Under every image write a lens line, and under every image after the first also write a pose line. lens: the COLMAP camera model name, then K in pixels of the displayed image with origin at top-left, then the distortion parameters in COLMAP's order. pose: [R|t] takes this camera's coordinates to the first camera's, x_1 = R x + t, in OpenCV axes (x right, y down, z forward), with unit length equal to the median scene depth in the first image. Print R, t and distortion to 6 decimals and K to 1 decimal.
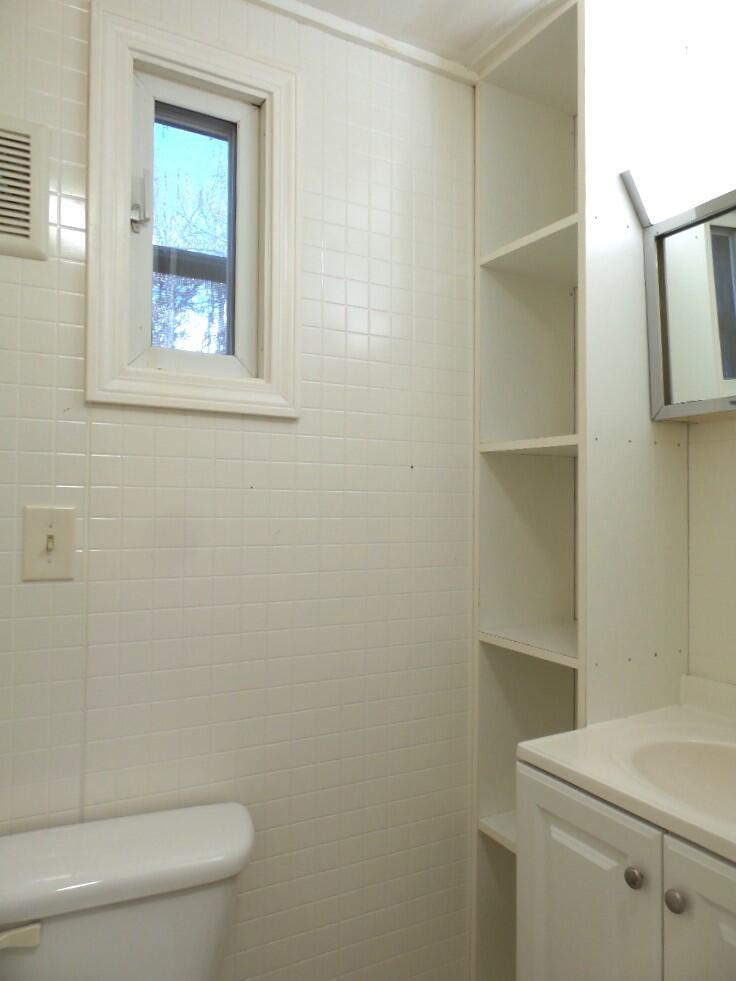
lens RADIAL K [[672.4, 0, 359.5], [0, 672.4, 486.9], [0, 0, 1]] dist [-0.028061, 0.018888]
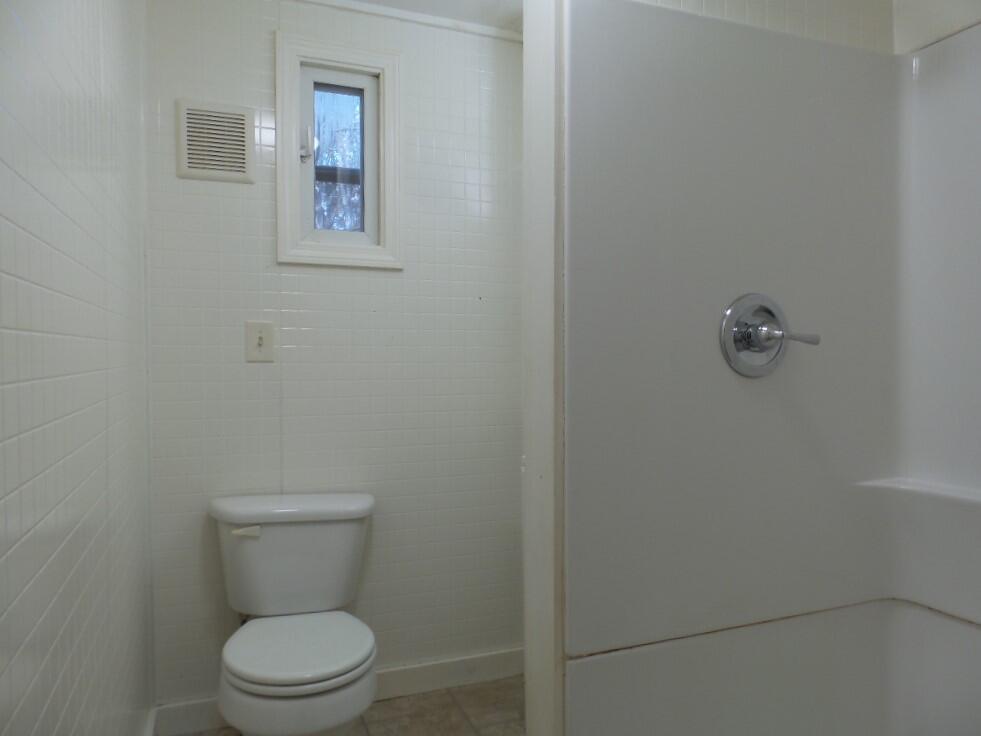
lens RADIAL K [[672.4, 0, 492.4], [0, 672.4, 368.4], [0, 0, 1]] dist [-0.028061, 0.018888]
pose [[0.995148, 0.000508, -0.098384, 0.310951], [0.005536, 0.998113, 0.061148, 0.045538], [0.098230, -0.061396, 0.993268, -0.681309]]
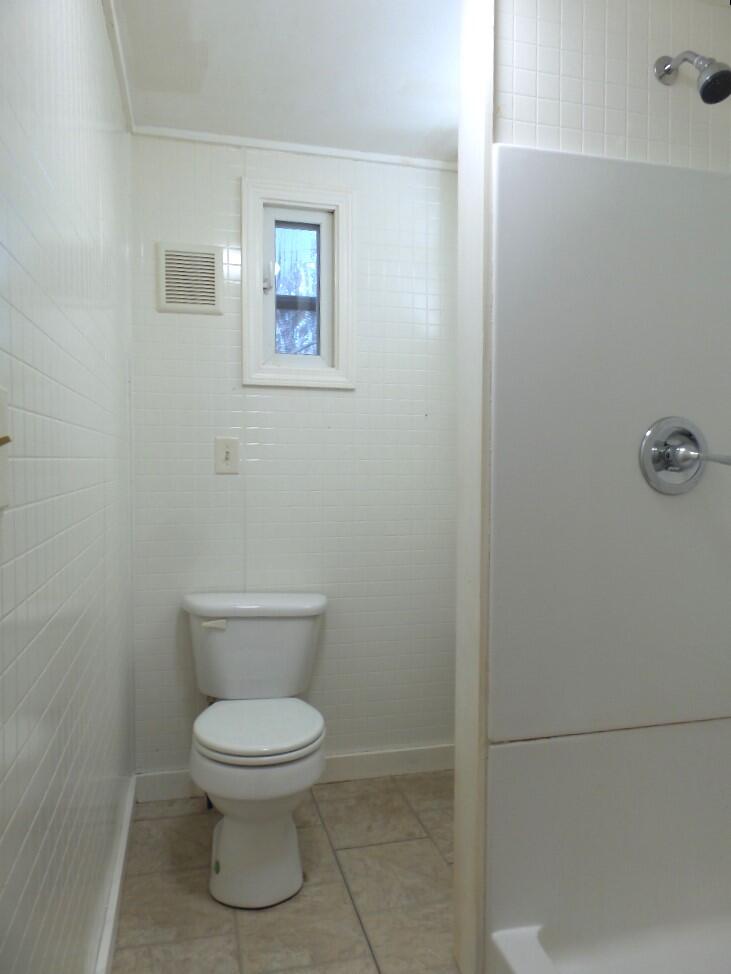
lens RADIAL K [[667.6, 0, 364.6], [0, 667.6, 481.8], [0, 0, 1]] dist [-0.028061, 0.018888]
pose [[0.974423, 0.010575, -0.224474, 0.361813], [0.004863, 0.997666, 0.068109, 0.025858], [0.224670, -0.067459, 0.972097, -0.798774]]
